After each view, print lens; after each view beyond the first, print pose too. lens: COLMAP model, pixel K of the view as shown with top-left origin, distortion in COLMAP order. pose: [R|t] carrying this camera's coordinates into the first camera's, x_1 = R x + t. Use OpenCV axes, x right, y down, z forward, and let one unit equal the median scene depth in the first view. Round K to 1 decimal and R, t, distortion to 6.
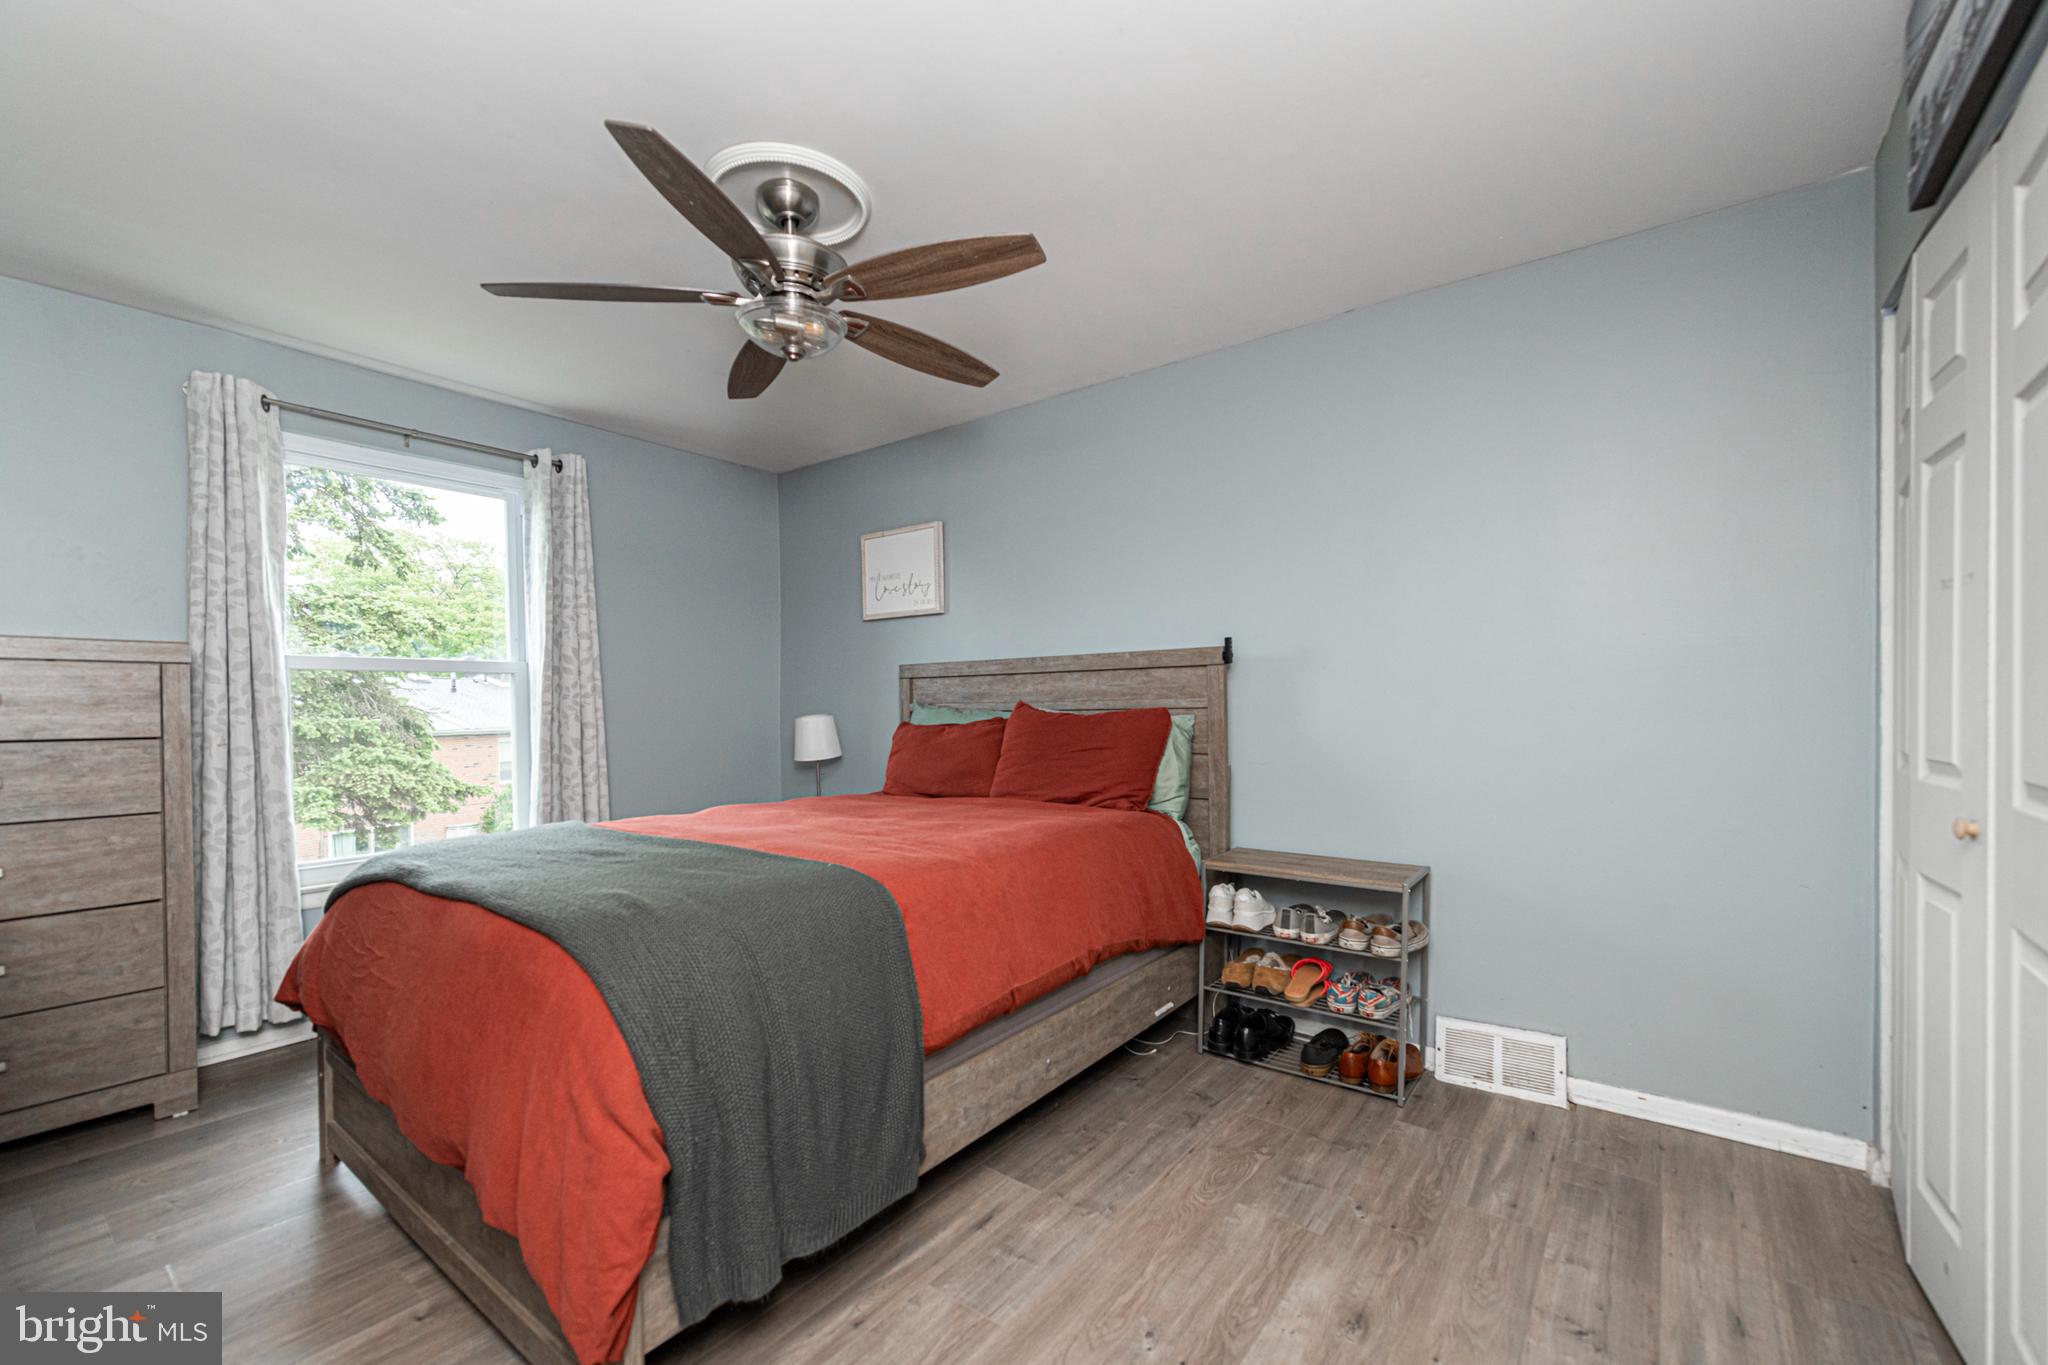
lens RADIAL K [[845.3, 0, 1024.0], [0, 845.3, 682.5], [0, 0, 1]] dist [0.000079, -0.000007]
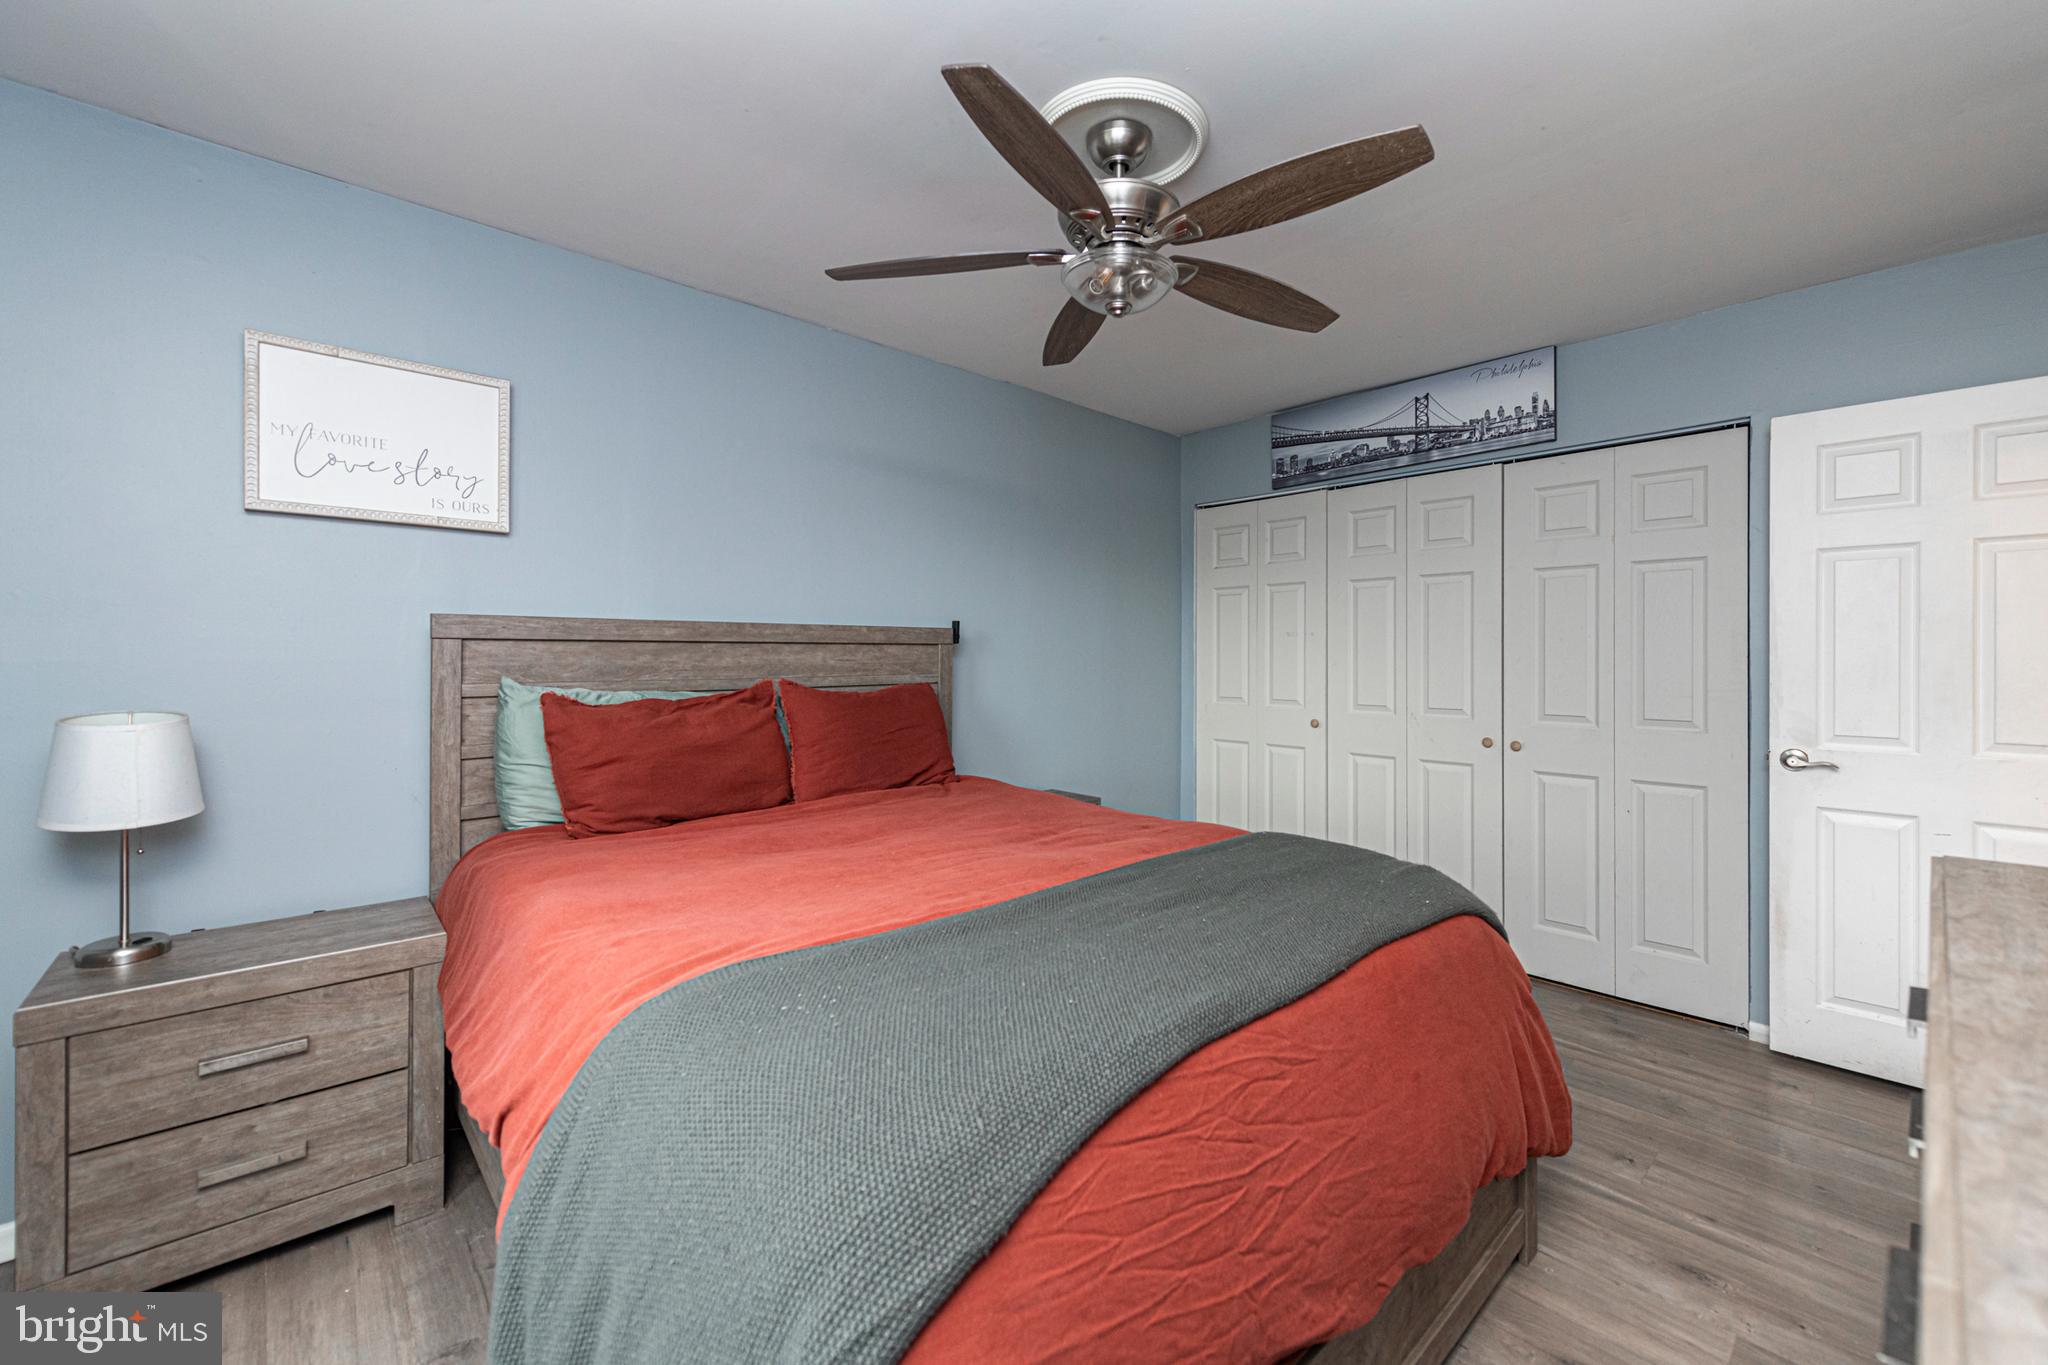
lens RADIAL K [[836.4, 0, 1024.0], [0, 836.4, 682.5], [0, 0, 1]] dist [-0.000903, -0.000102]
pose [[0.179697, 0.000366, 0.983722, -0.743236], [-0.008521, 0.999963, 0.001184, 0.023927], [-0.983685, -0.008595, 0.179694, 0.645148]]
